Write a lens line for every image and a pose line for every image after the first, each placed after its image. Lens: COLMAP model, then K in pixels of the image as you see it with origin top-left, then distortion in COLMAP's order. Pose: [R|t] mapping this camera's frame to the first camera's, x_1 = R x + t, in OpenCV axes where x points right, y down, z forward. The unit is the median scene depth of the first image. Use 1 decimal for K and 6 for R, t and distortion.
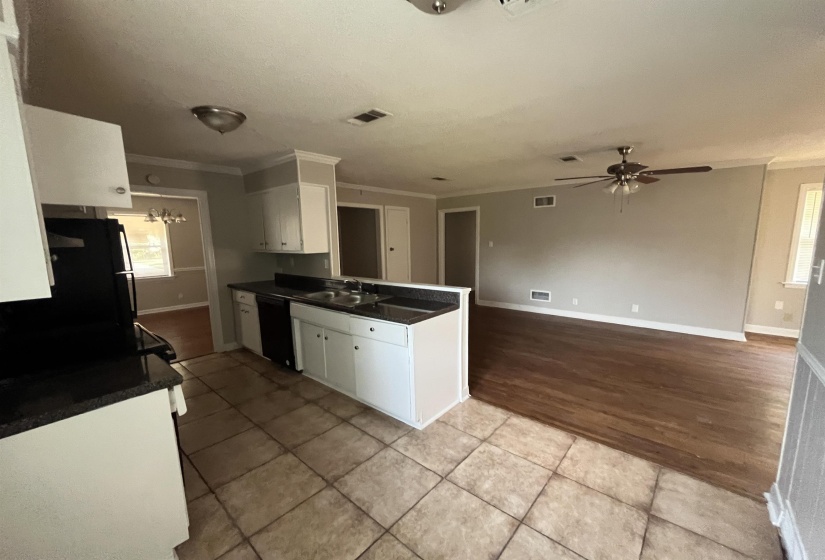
lens RADIAL K [[333.9, 0, 410.5], [0, 333.9, 282.3], [0, 0, 1]] dist [-0.007134, -0.000409]
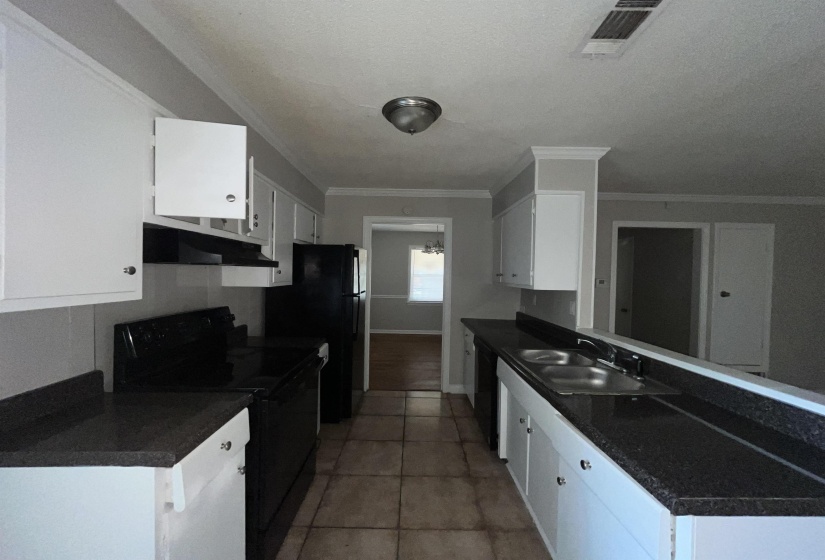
lens RADIAL K [[333.9, 0, 411.4], [0, 333.9, 281.4], [0, 0, 1]] dist [-0.007134, -0.000409]
pose [[0.656018, 0.049255, -0.753136, 0.039683], [-0.130456, 0.990249, -0.048872, -0.036673], [0.743385, 0.130312, 0.656047, 0.355170]]
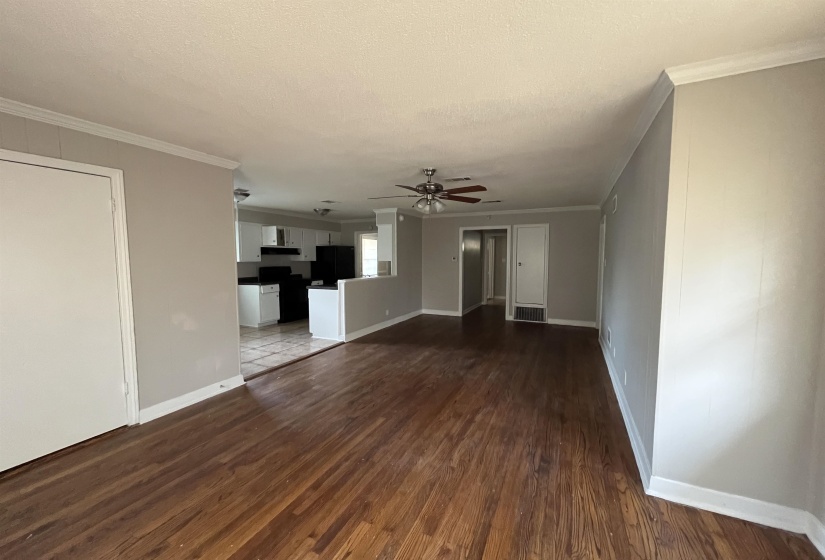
lens RADIAL K [[333.9, 0, 410.2], [0, 333.9, 278.4], [0, 0, 1]] dist [-0.007134, -0.000409]
pose [[0.259484, 0.077140, -0.962662, 1.632376], [-0.132688, 0.990199, 0.043580, -0.096757], [0.956589, 0.116425, 0.267177, 0.688505]]
